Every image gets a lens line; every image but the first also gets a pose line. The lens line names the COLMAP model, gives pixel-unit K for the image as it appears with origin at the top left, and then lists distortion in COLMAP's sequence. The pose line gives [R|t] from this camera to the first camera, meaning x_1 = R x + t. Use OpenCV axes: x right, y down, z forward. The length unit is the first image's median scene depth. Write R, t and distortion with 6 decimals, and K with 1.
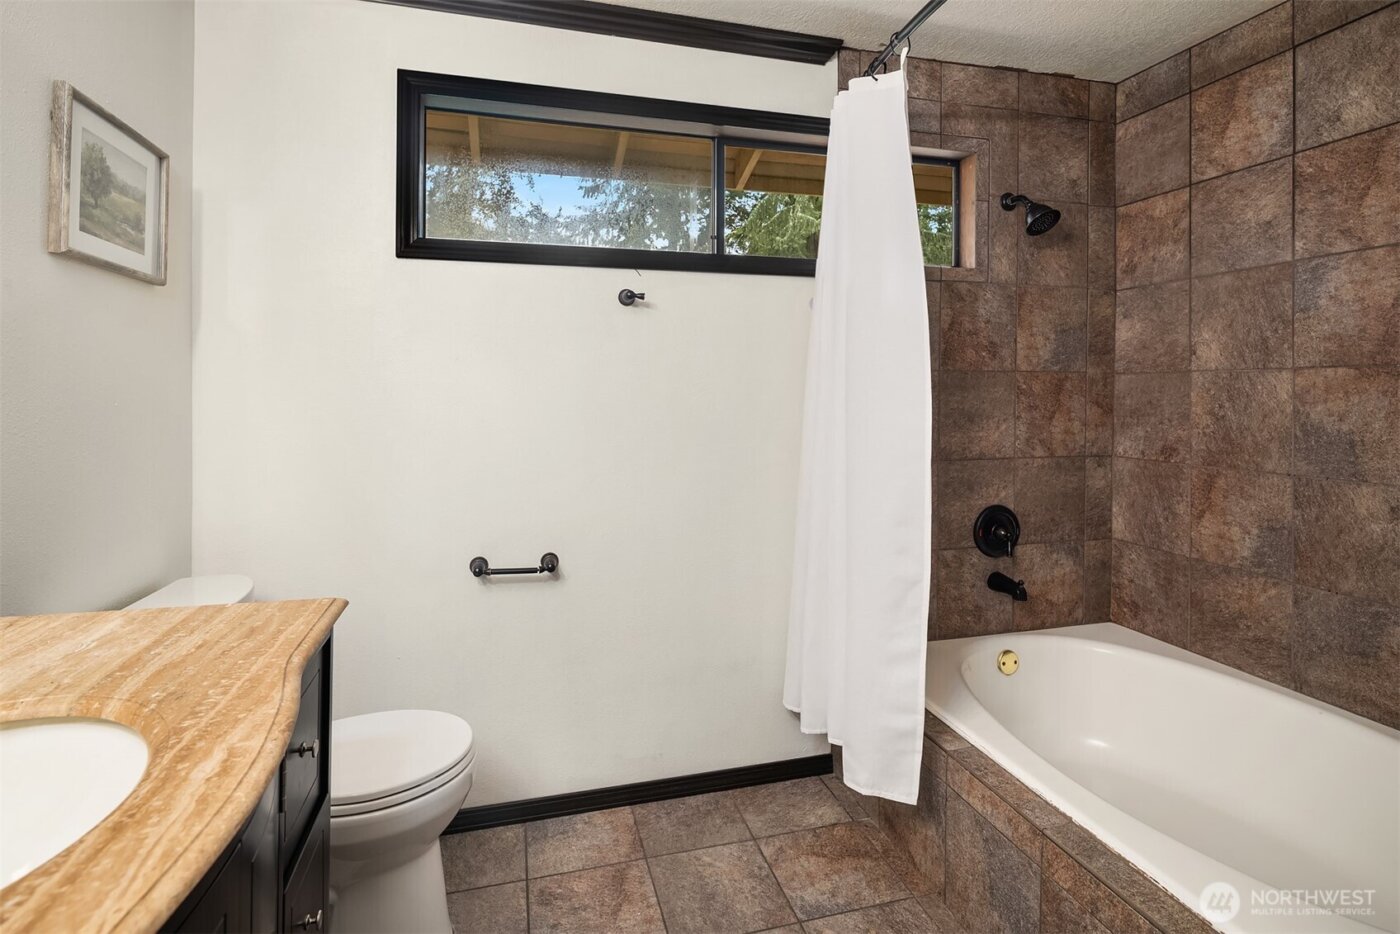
lens RADIAL K [[687.8, 0, 699.5], [0, 687.8, 390.4], [0, 0, 1]] dist [0.002095, -0.000030]
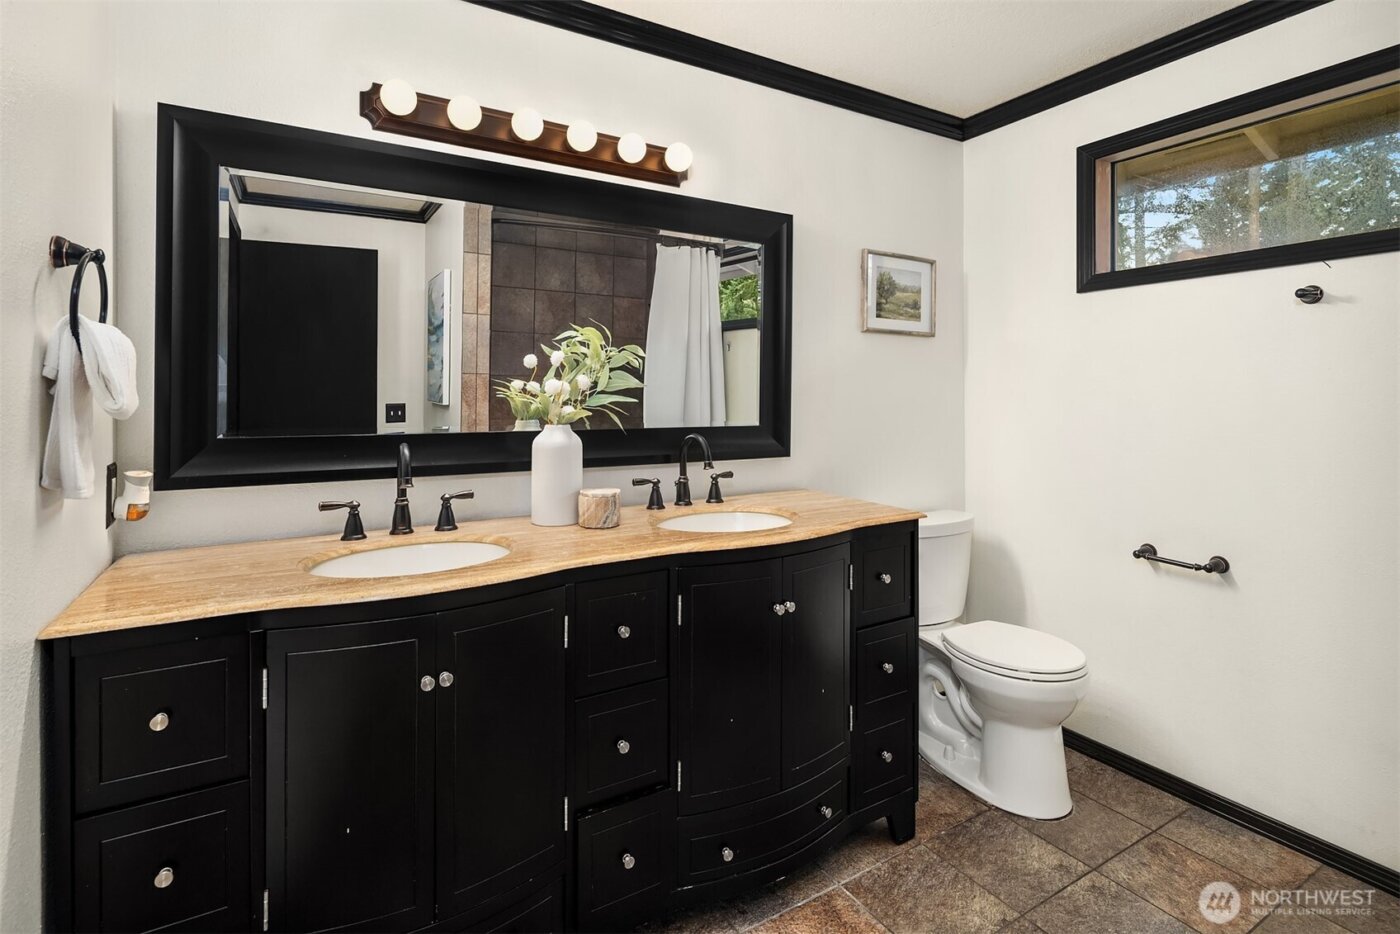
lens RADIAL K [[687.8, 0, 699.5], [0, 687.8, 390.4], [0, 0, 1]] dist [0.002095, -0.000030]
pose [[0.260858, -0.012060, -0.965302, 0.737224], [-0.002687, 0.999909, -0.013218, 0.007357], [0.965374, 0.006042, 0.260801, -0.018209]]
